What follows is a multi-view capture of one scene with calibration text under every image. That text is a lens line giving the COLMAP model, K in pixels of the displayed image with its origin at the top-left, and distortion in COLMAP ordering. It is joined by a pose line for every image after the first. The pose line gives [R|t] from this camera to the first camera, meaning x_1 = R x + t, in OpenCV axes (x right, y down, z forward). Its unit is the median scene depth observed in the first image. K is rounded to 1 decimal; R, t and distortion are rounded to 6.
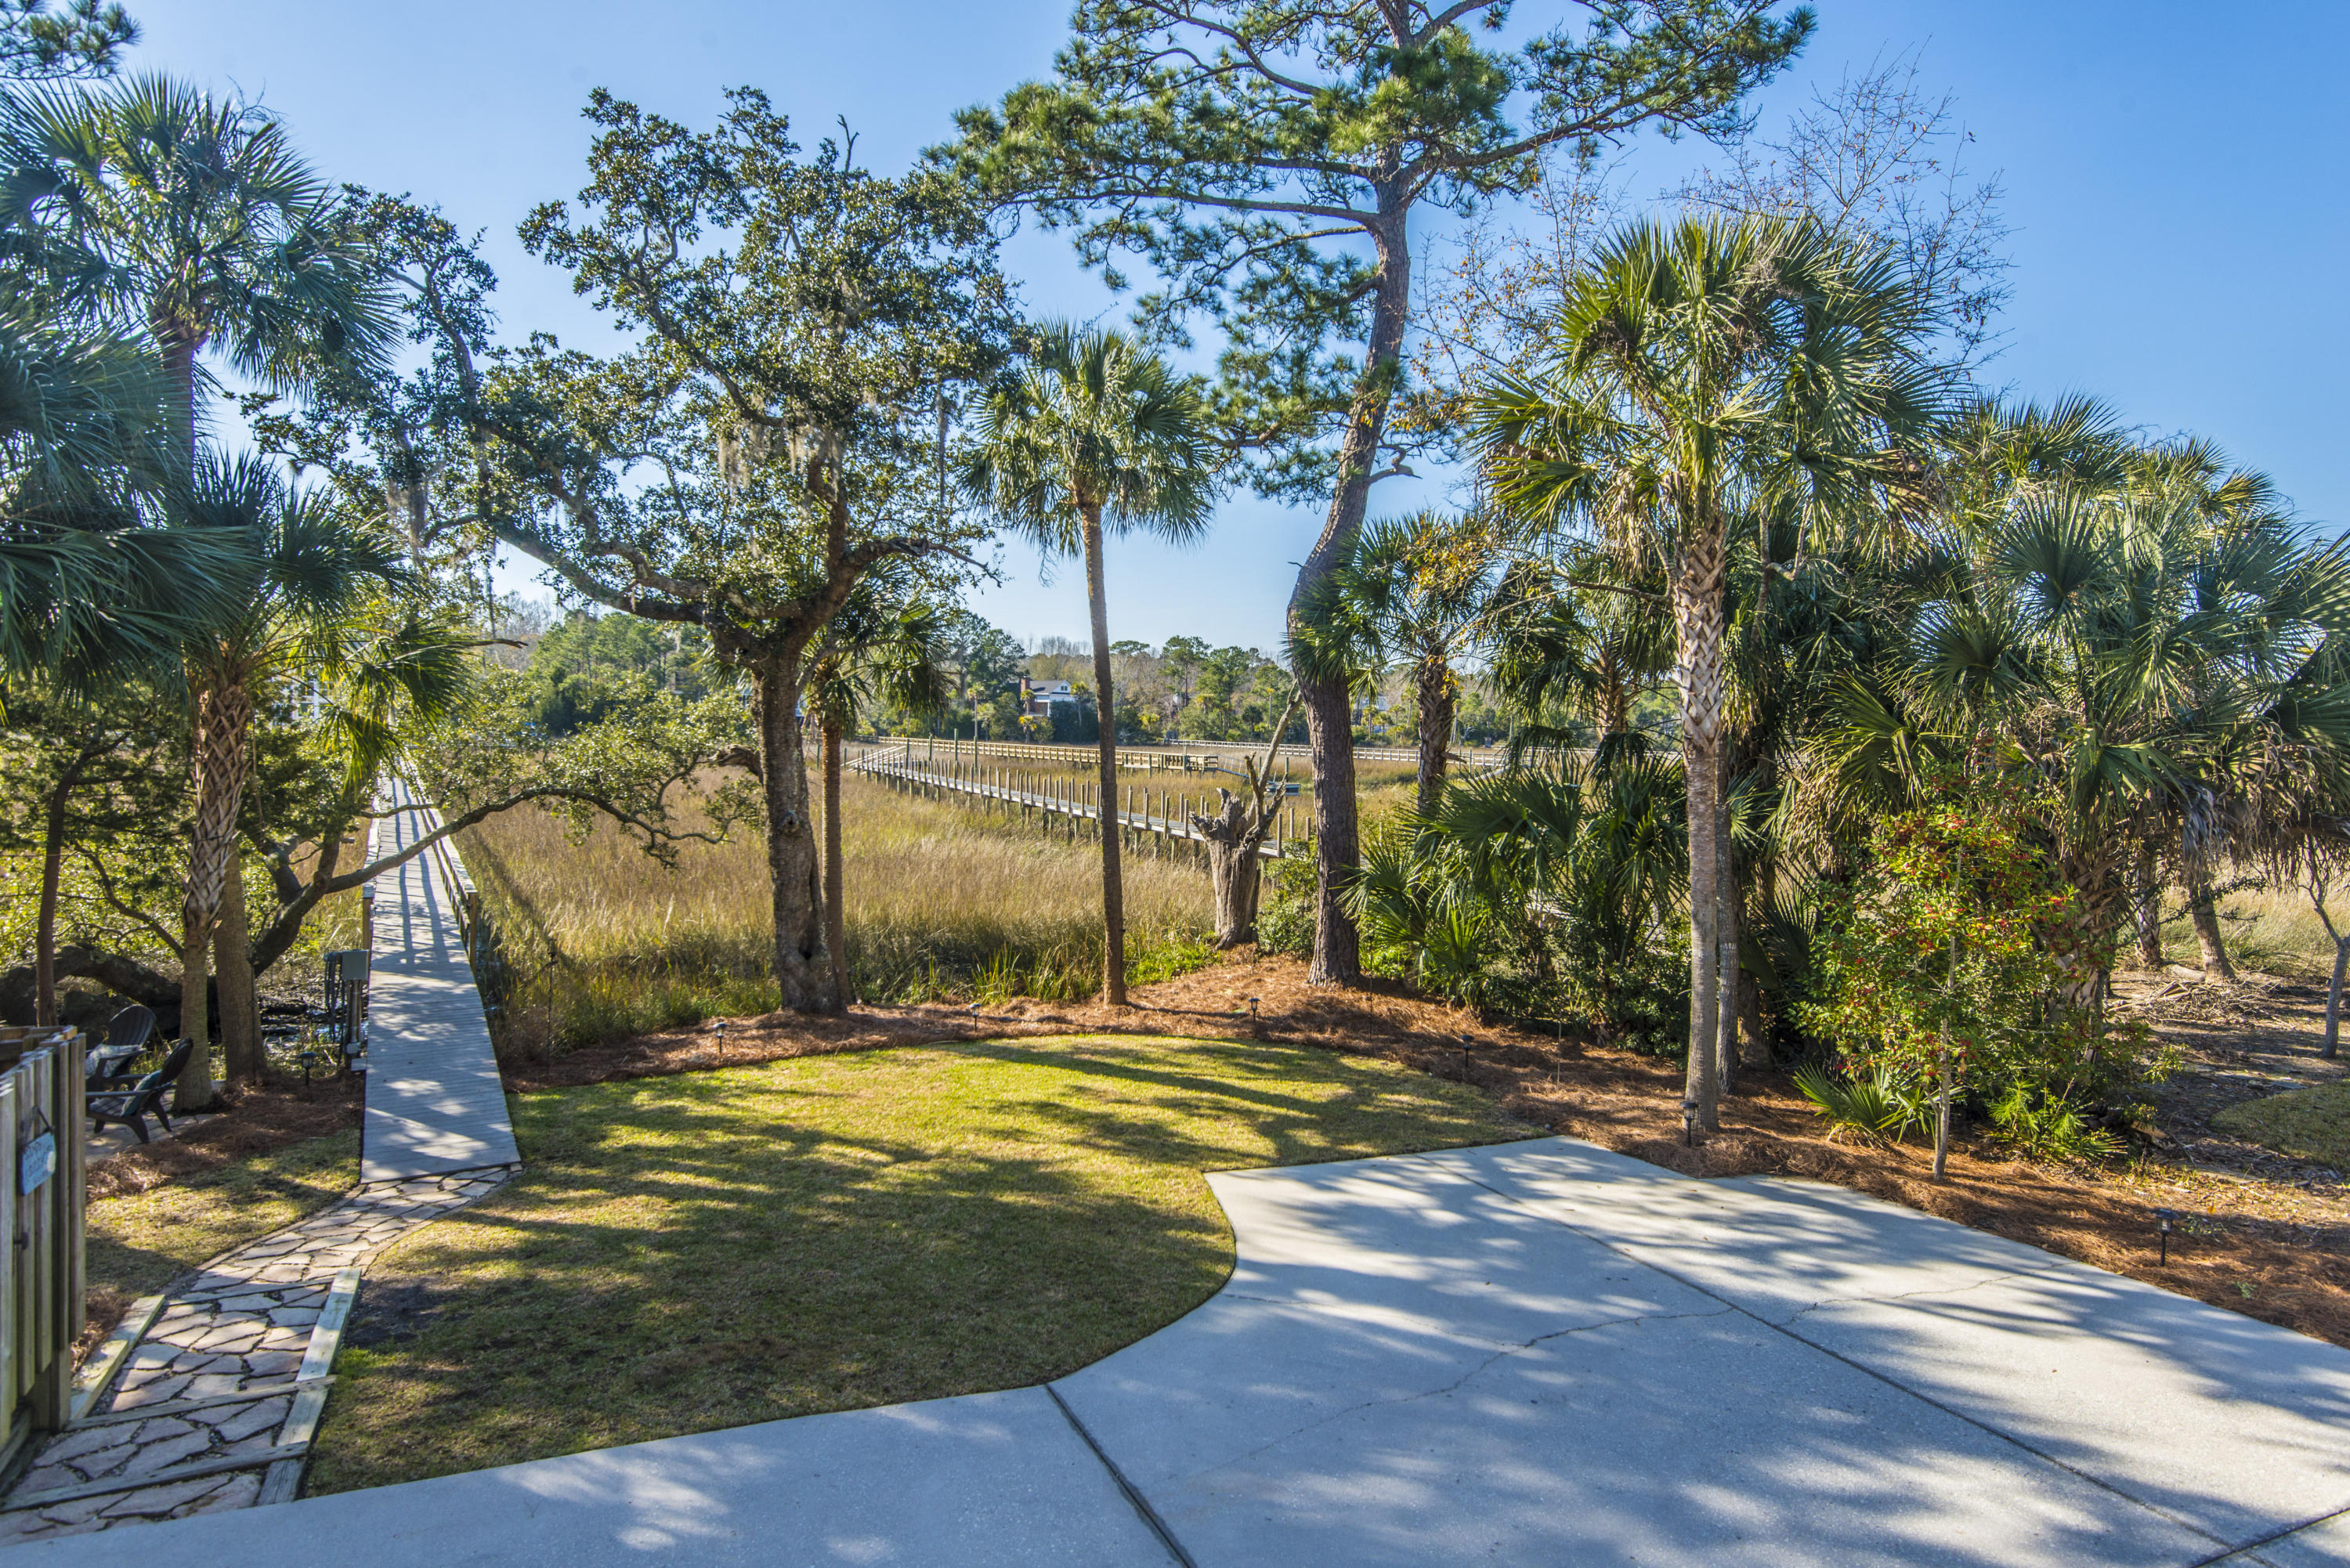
lens RADIAL K [[1332.0, 0, 1175.0], [0, 1332.0, 784.0], [0, 0, 1]] dist [0.024276, 0.000296]
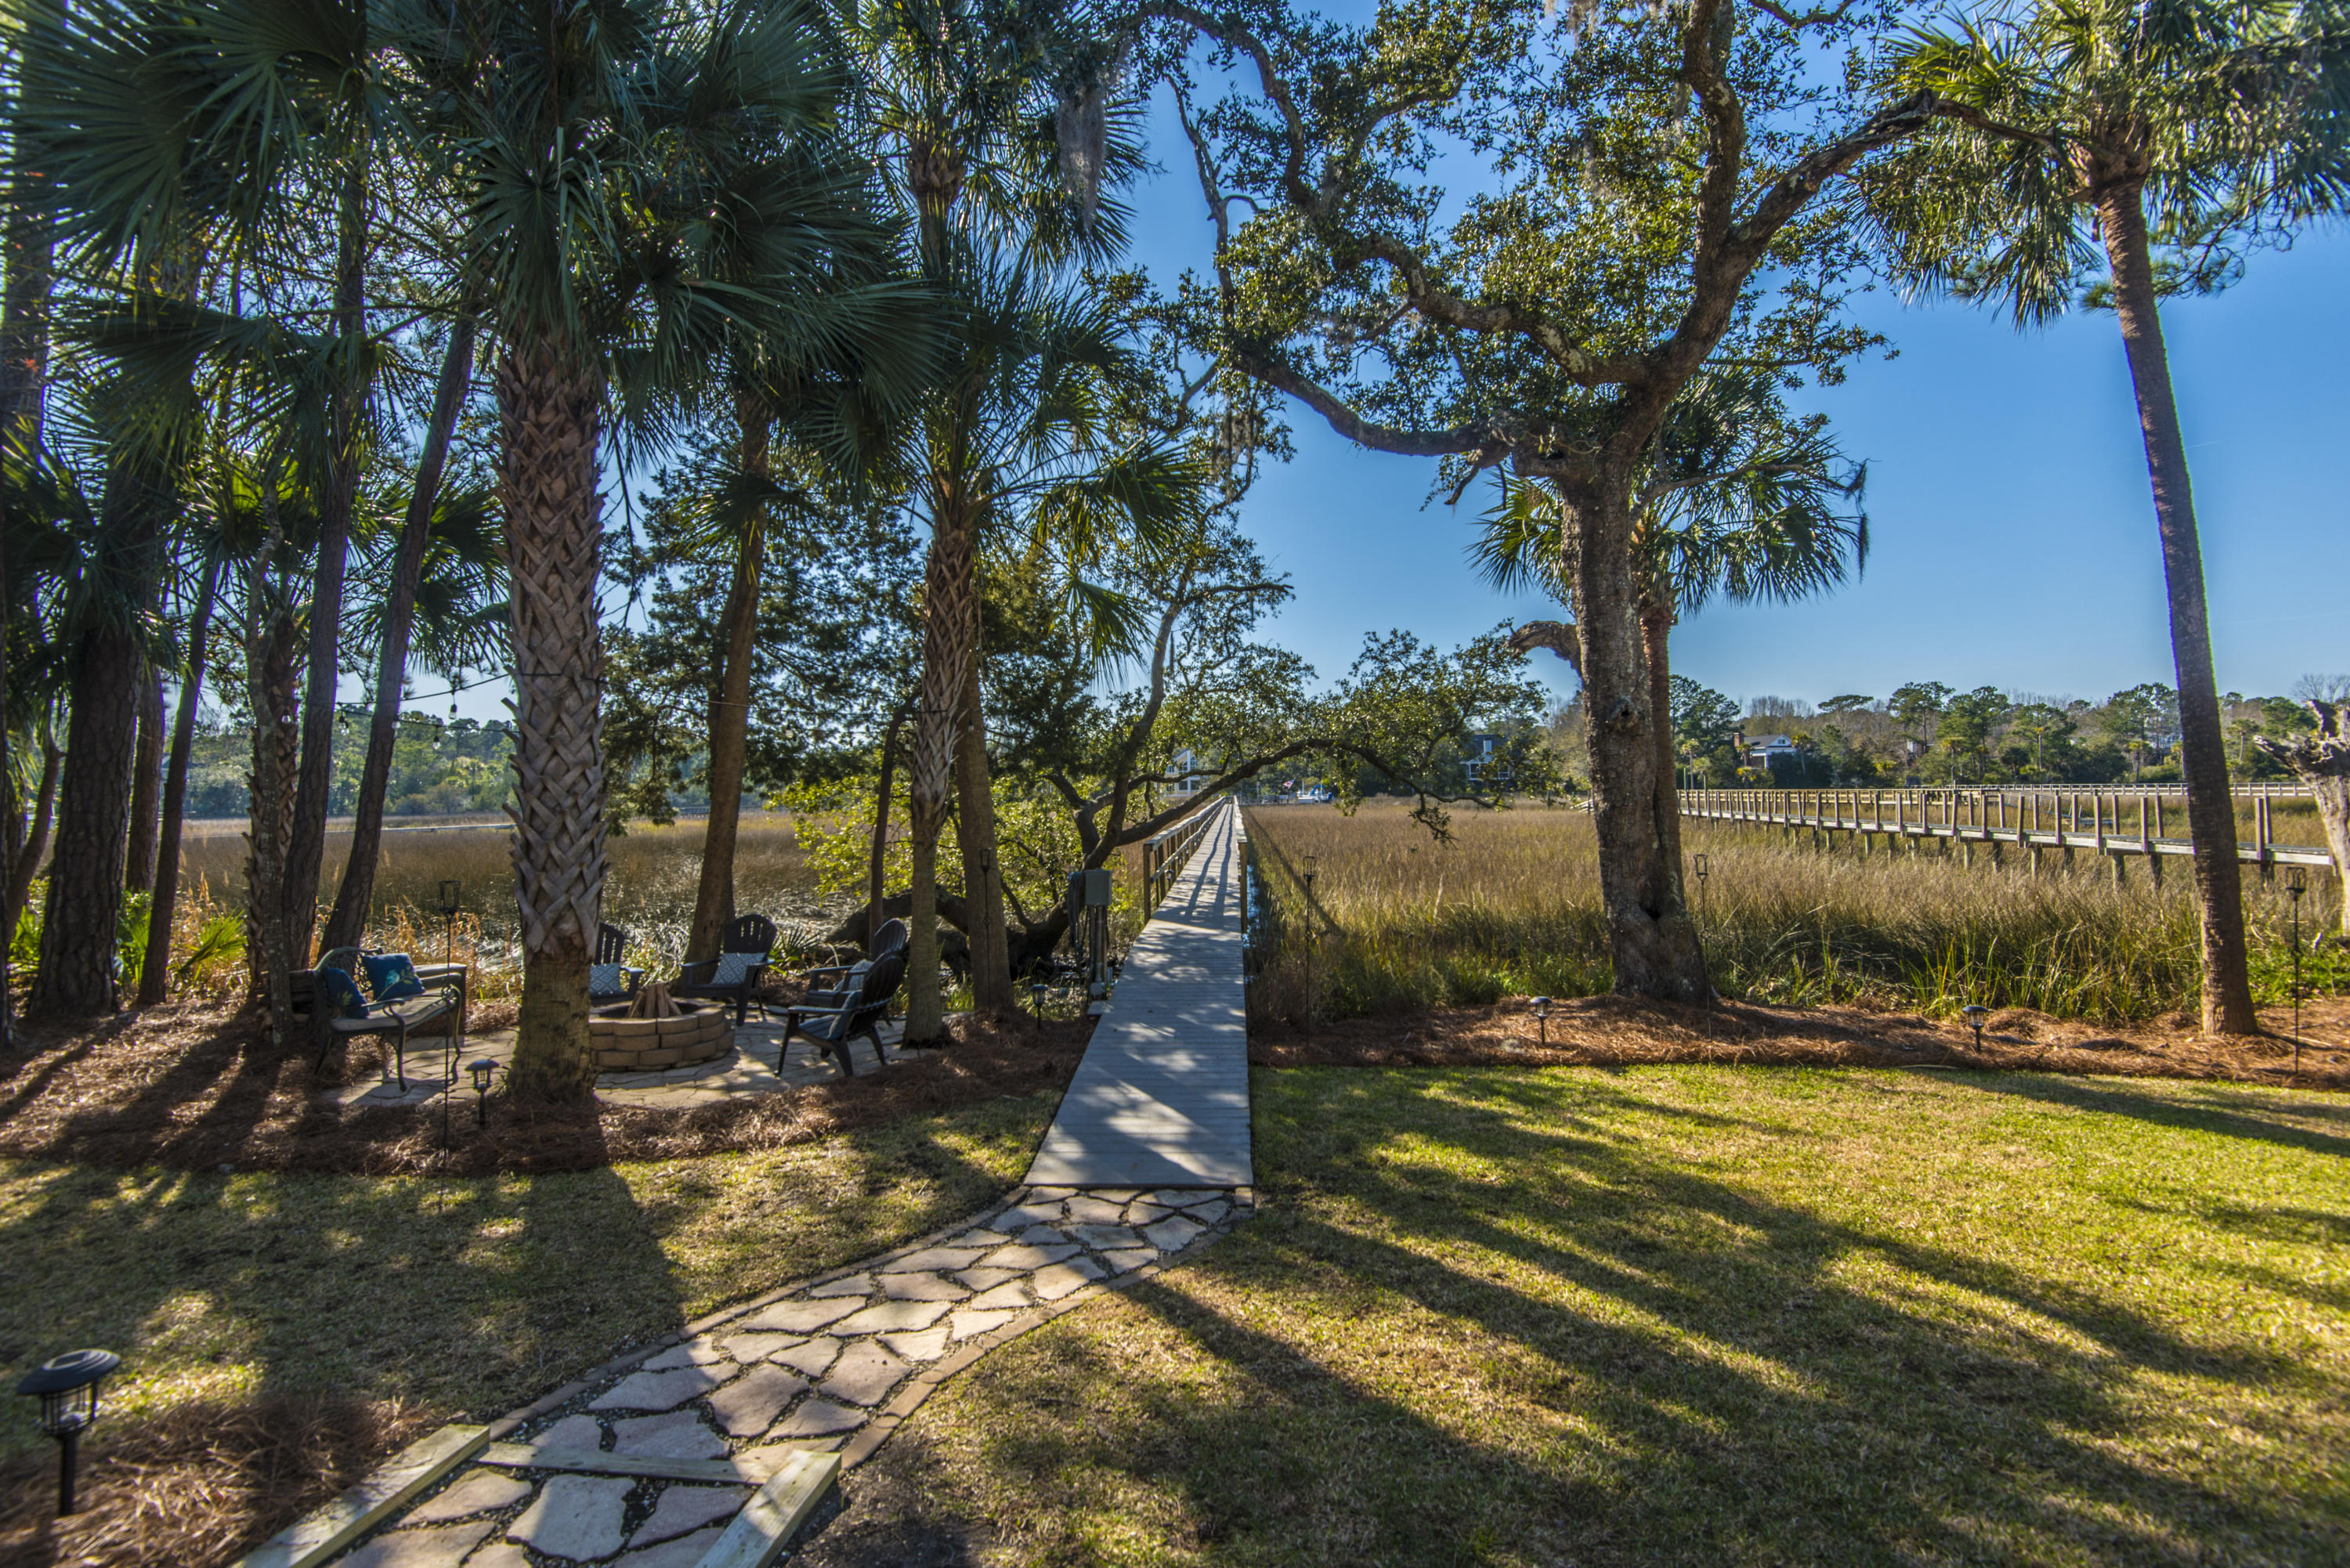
lens RADIAL K [[1065.1, 0, 1173.8], [0, 1065.1, 775.4], [0, 0, 1]] dist [0.043233, -0.024858]
pose [[0.832779, -0.042410, -0.551979, -0.153486], [0.006582, 0.997749, -0.066730, 0.082297], [0.553567, 0.051938, 0.831184, 0.352355]]
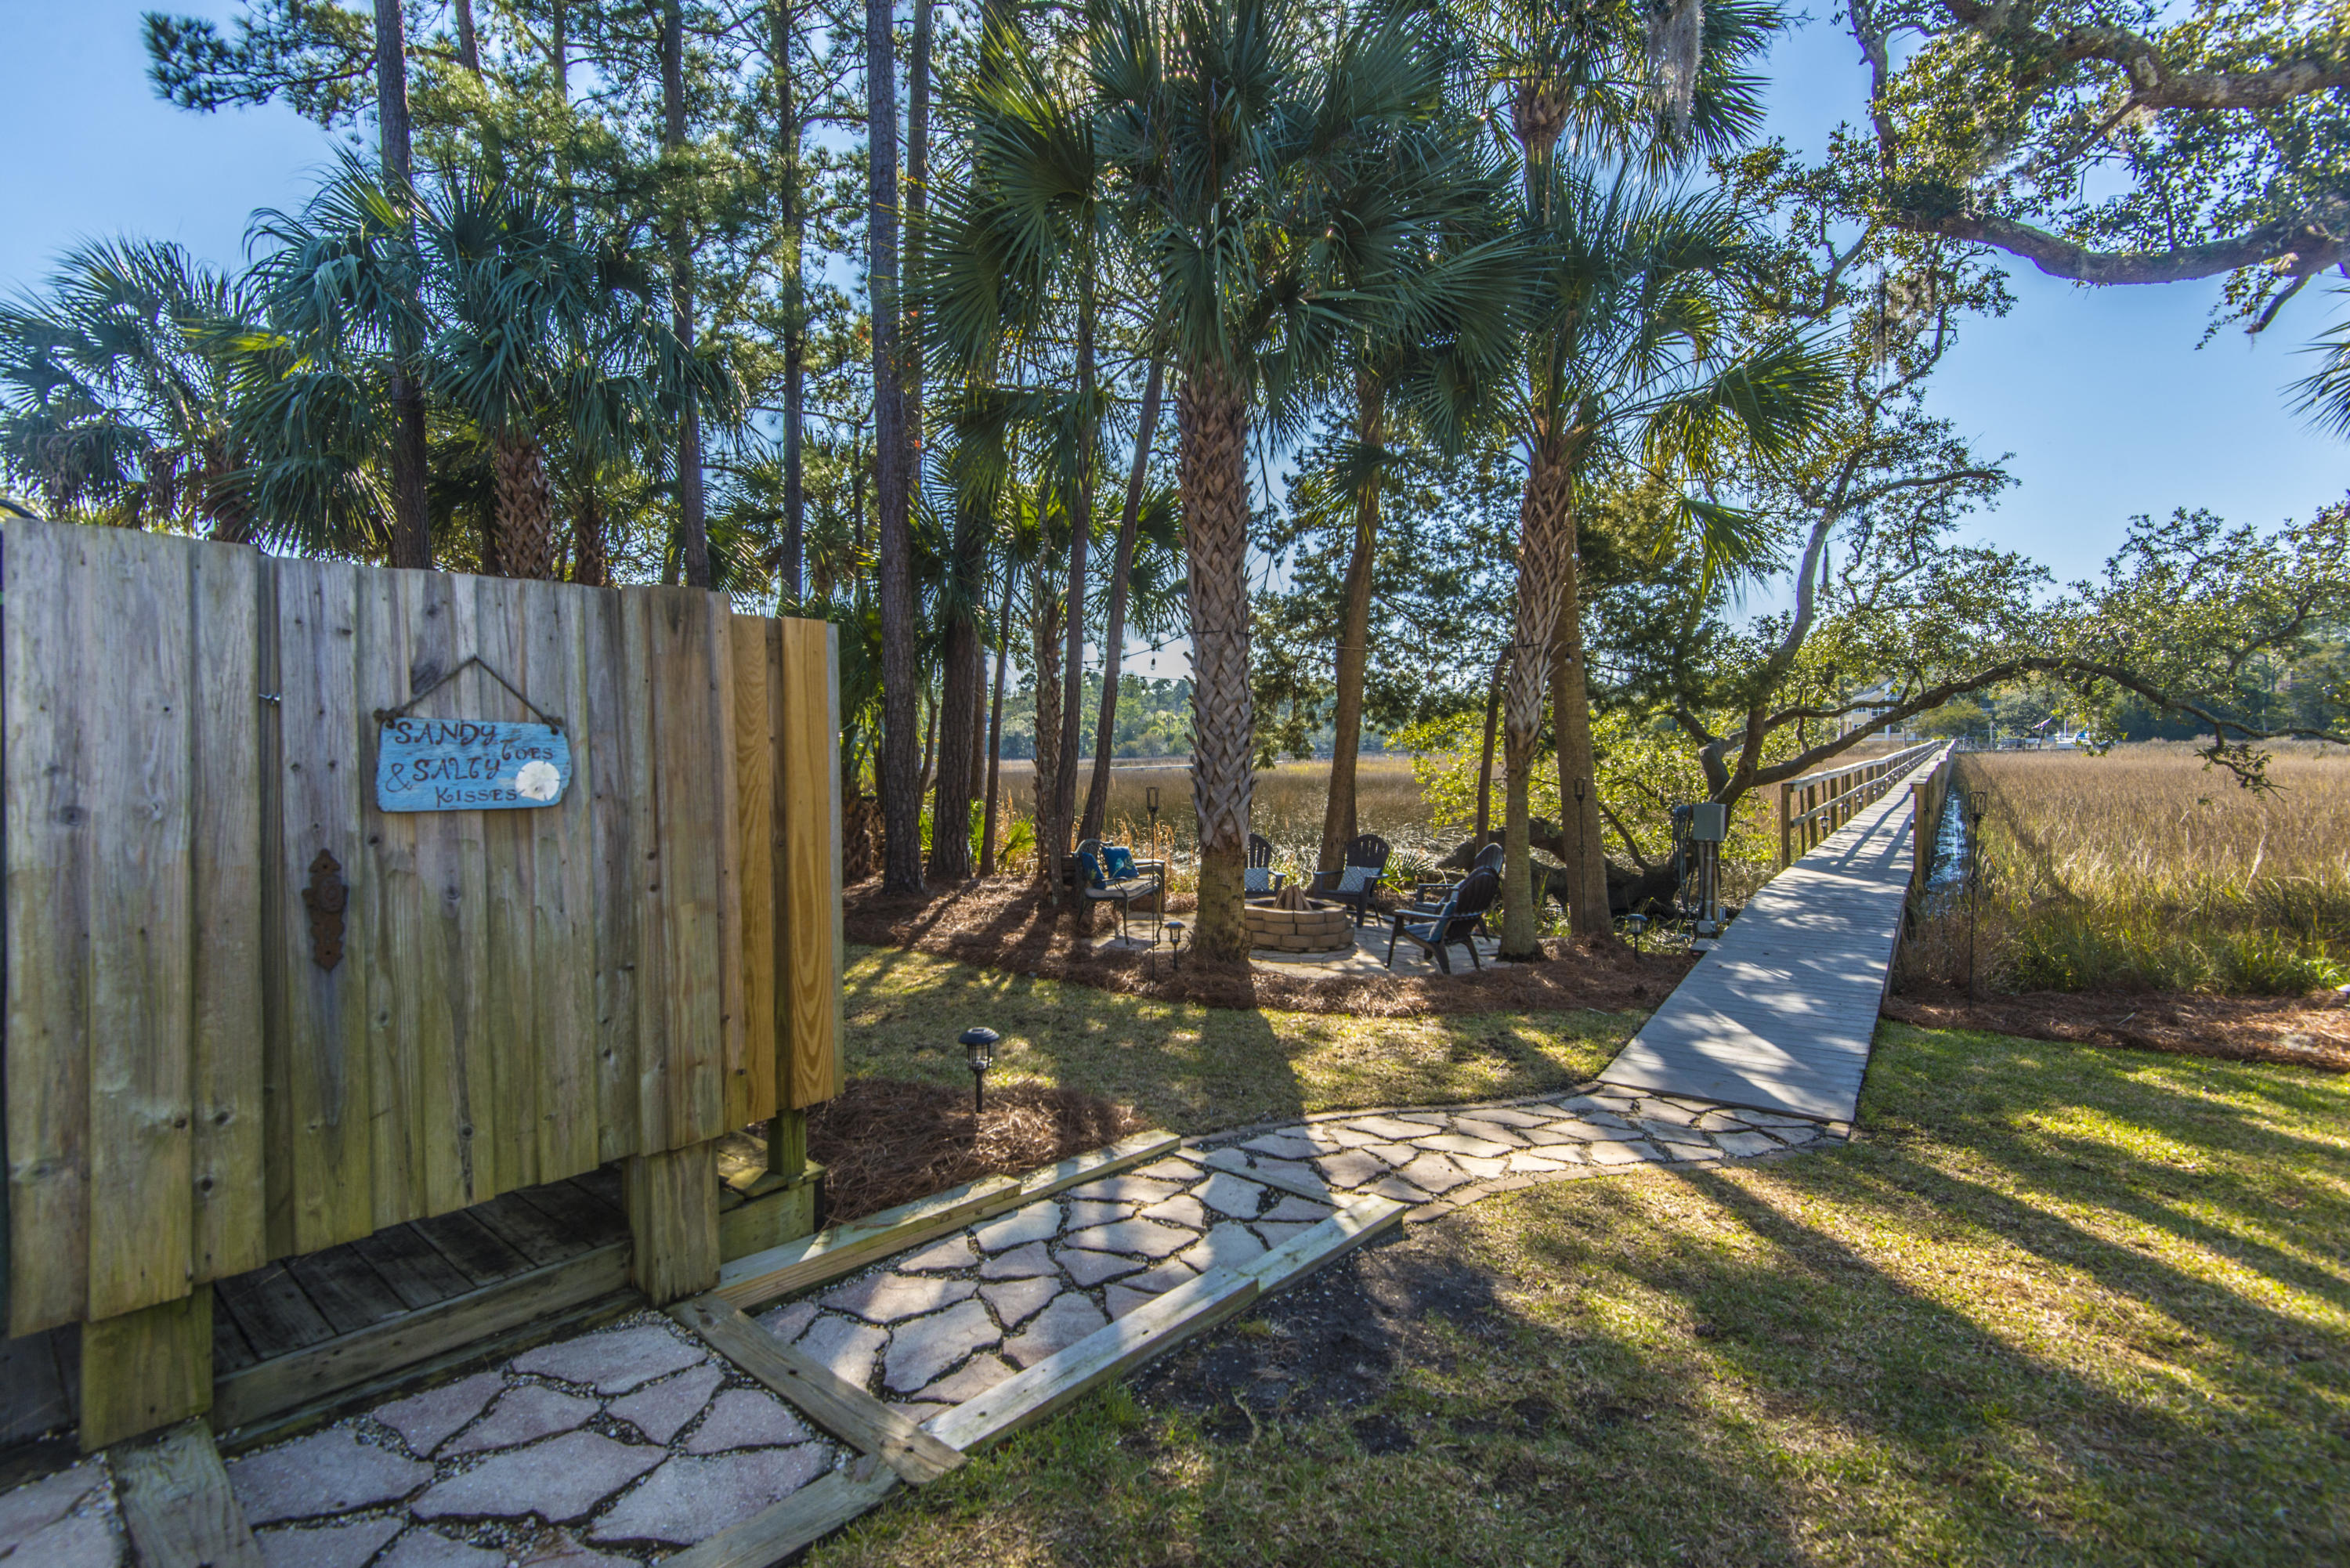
lens RADIAL K [[1065.1, 0, 1173.8], [0, 1065.1, 775.4], [0, 0, 1]] dist [0.043233, -0.024858]
pose [[0.402203, -0.005505, -0.915534, -0.117670], [-0.017357, 0.999756, -0.013637, 0.090576], [0.915386, 0.021375, 0.402009, 0.338077]]
